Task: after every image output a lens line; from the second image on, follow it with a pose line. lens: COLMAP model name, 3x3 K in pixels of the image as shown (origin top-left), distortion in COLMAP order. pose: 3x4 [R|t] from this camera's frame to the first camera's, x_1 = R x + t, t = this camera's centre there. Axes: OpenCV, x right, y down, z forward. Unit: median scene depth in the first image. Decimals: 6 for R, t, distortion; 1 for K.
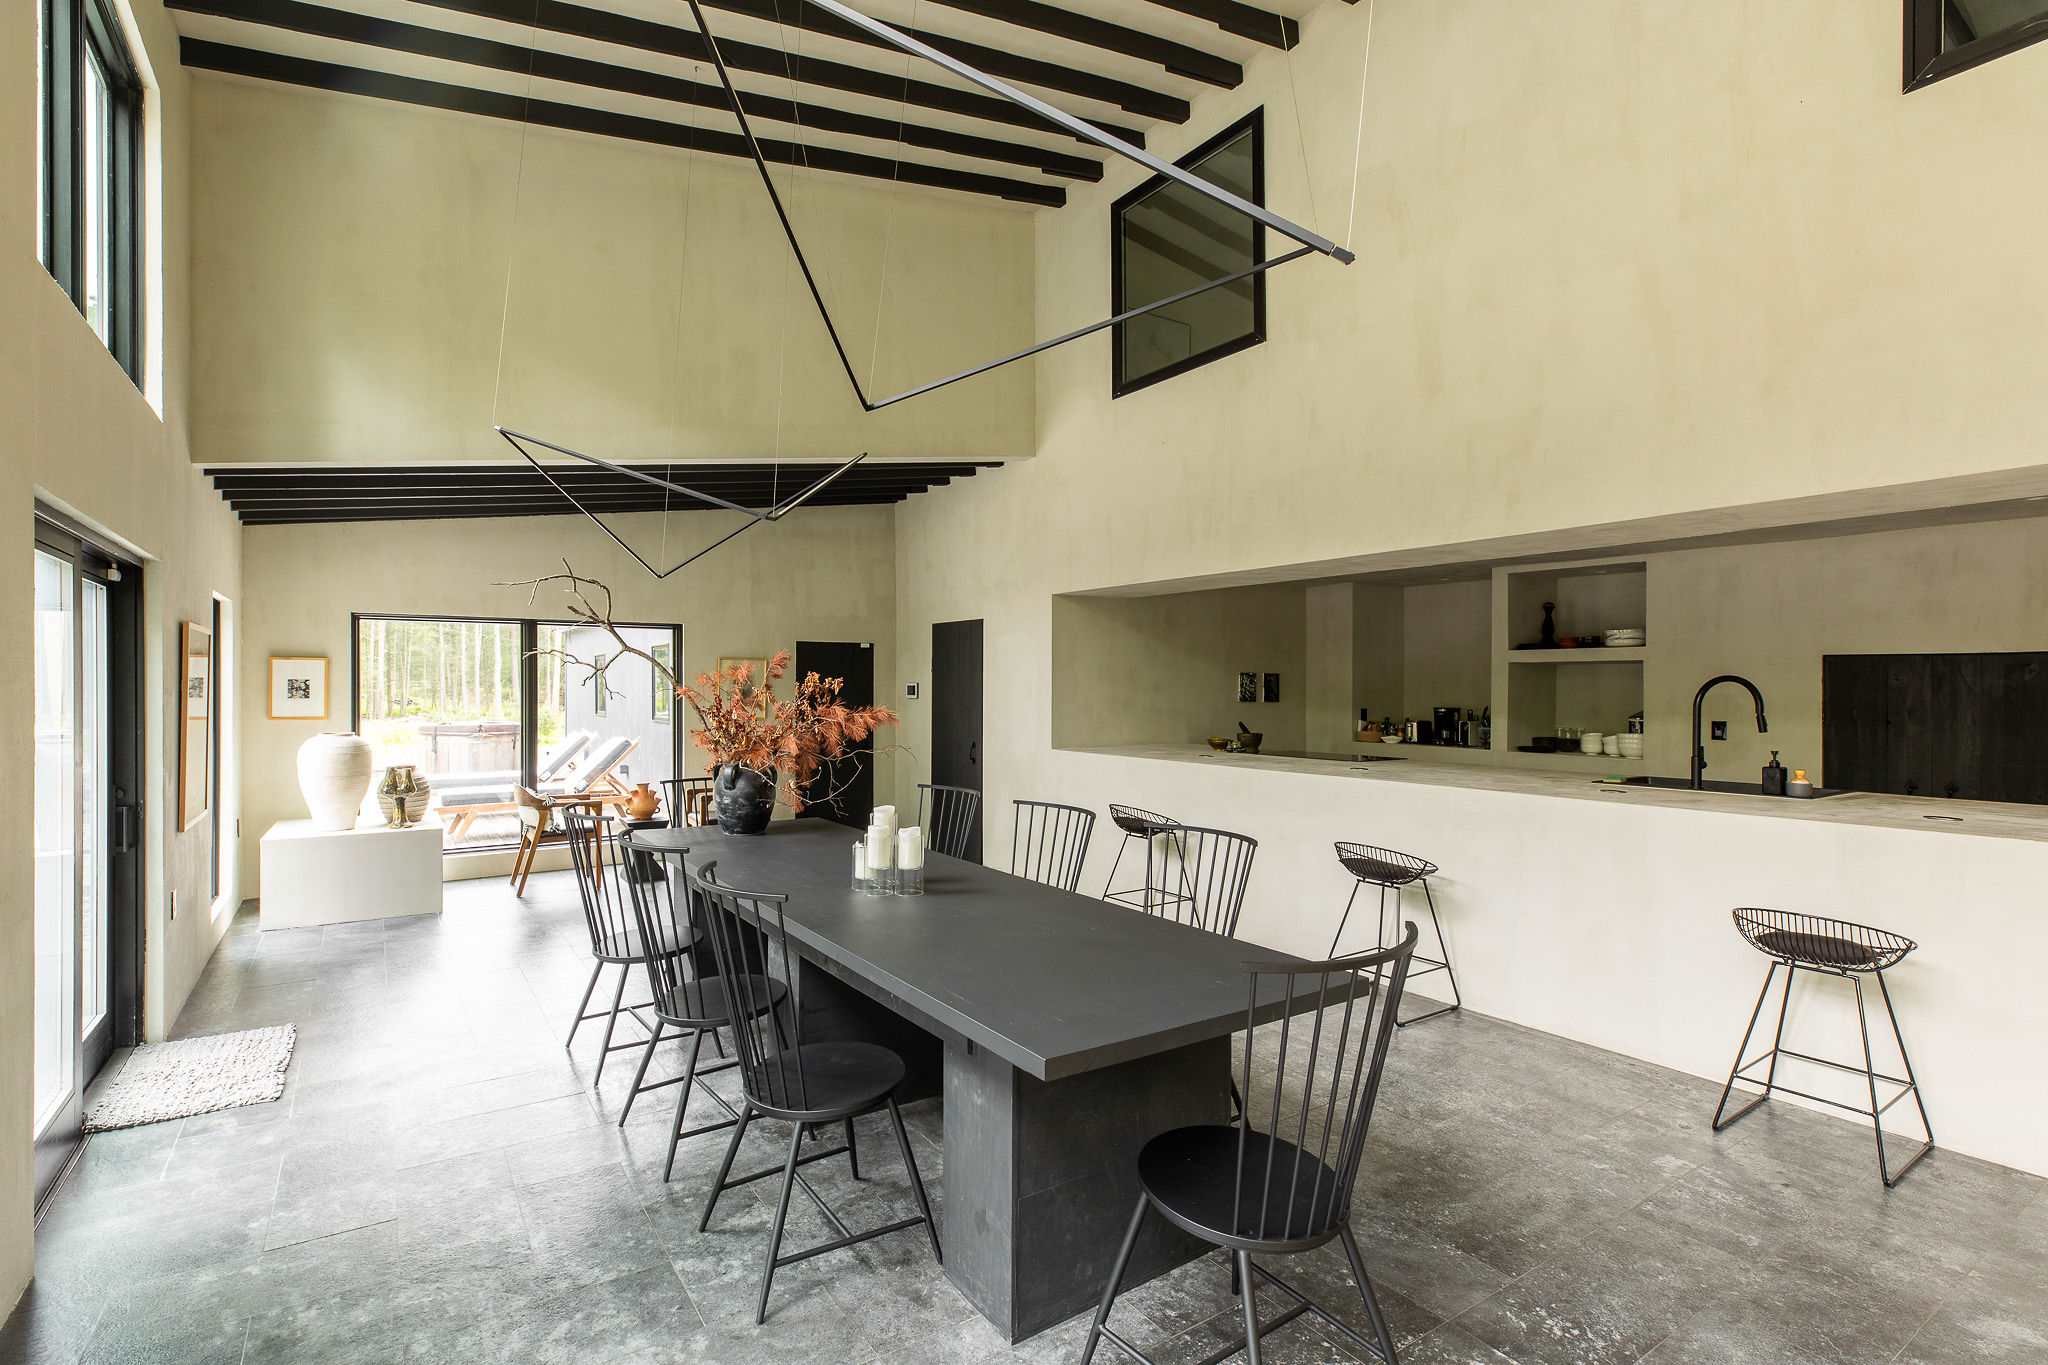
lens RADIAL K [[929.7, 0, 1018.7], [0, 929.7, 677.4], [0, 0, 1]] dist [0.001432, -0.000602]
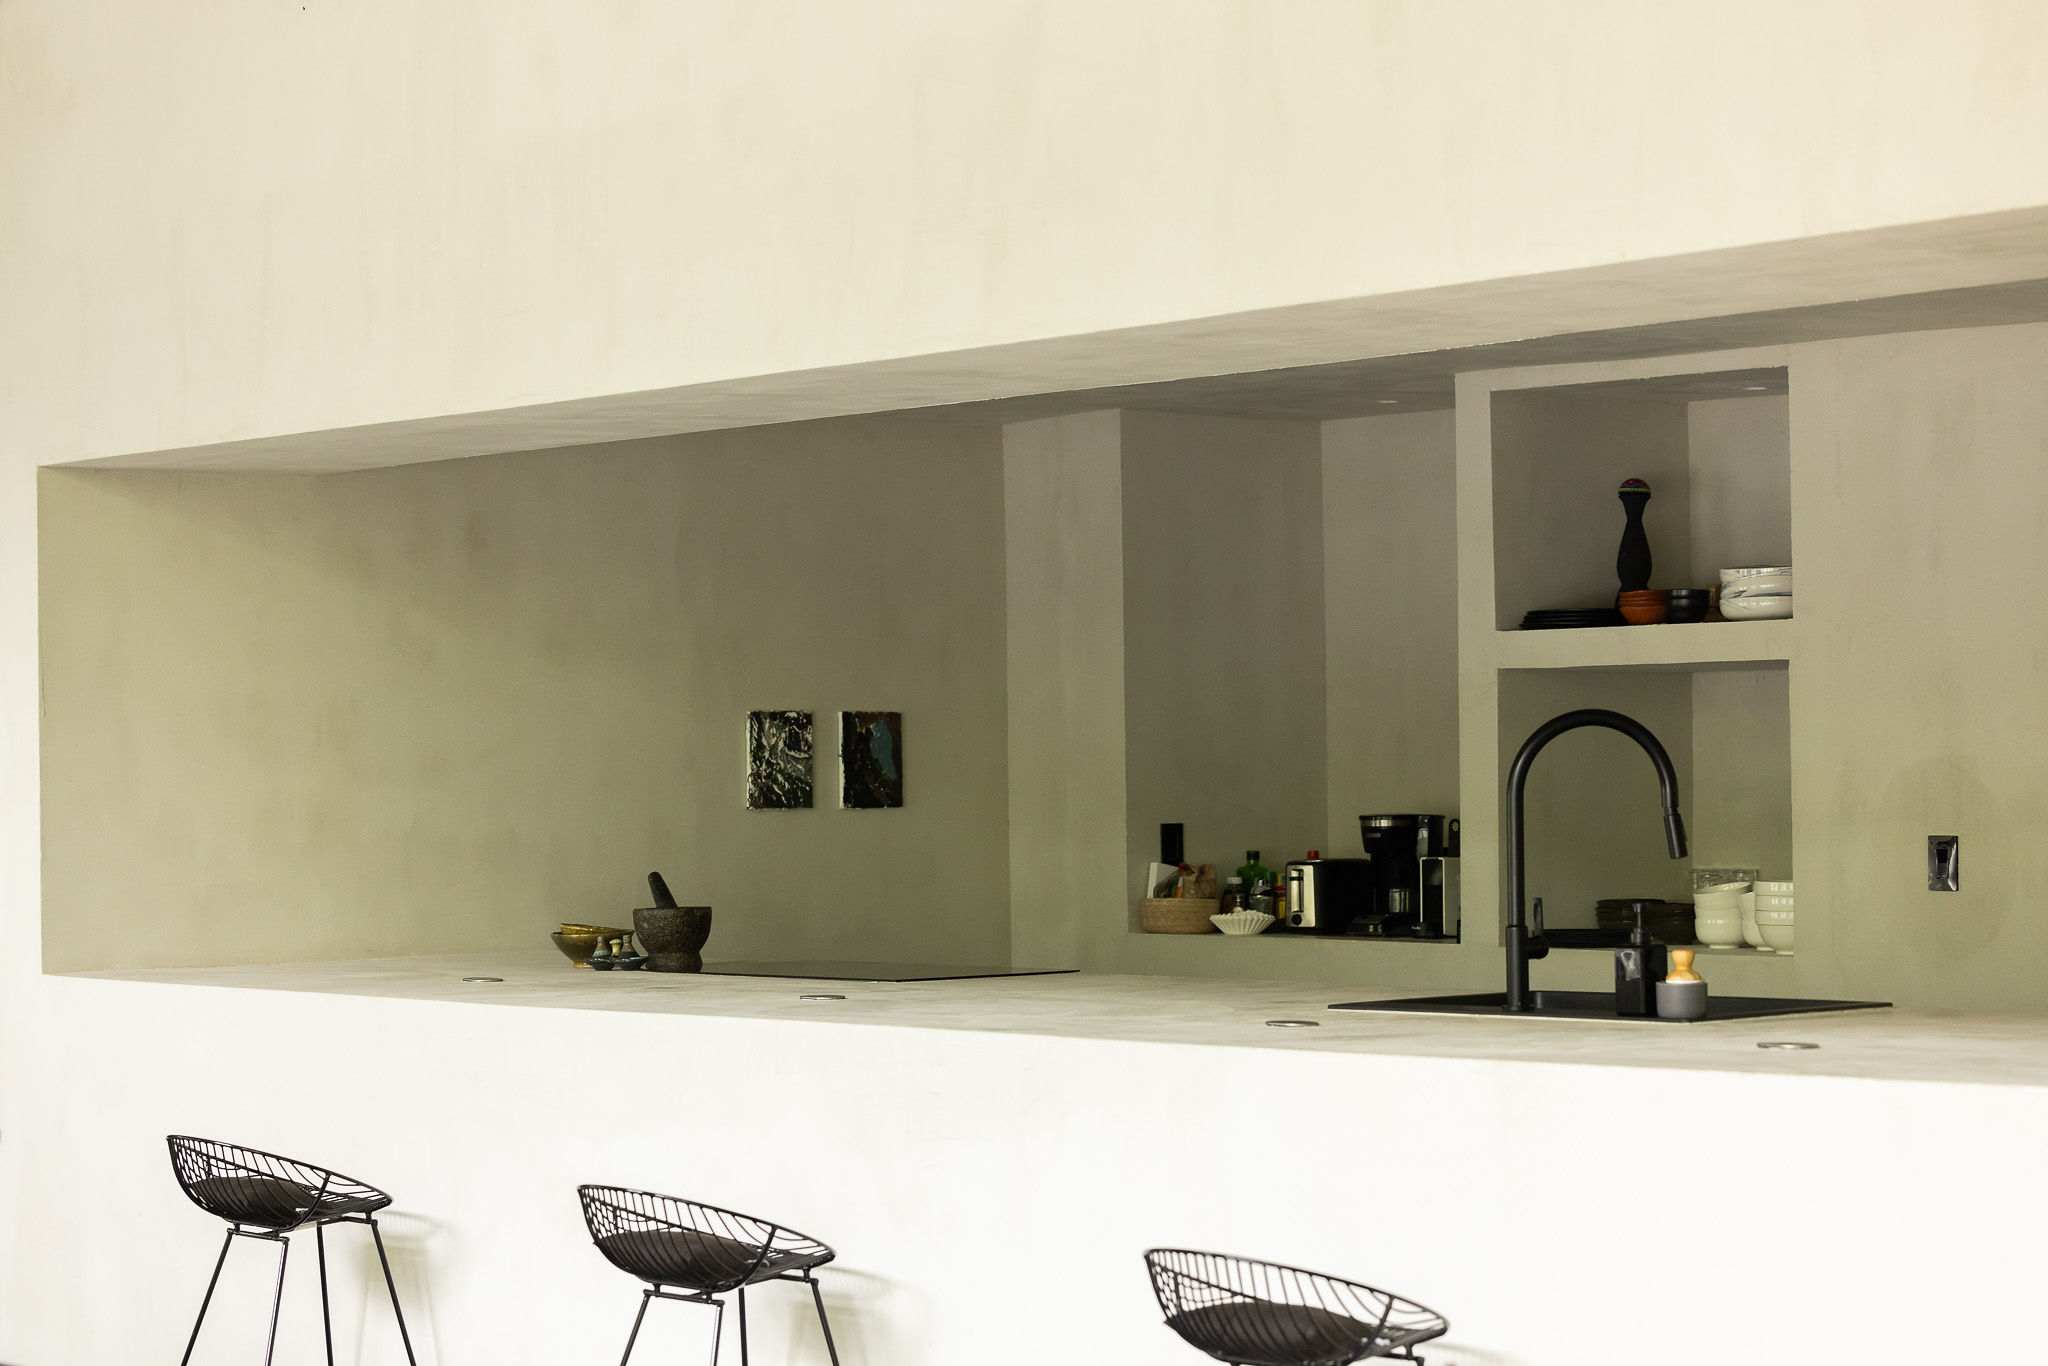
lens RADIAL K [[3957.9, 0, 1025.2], [0, 3957.9, 686.4], [0, 0, 1]] dist [-0.075837, 0.000000]
pose [[0.991324, -0.013969, 0.130698, 0.186511], [0.015281, 0.999842, -0.009041, -0.000394], [-0.130551, 0.010960, 0.991381, -0.322425]]
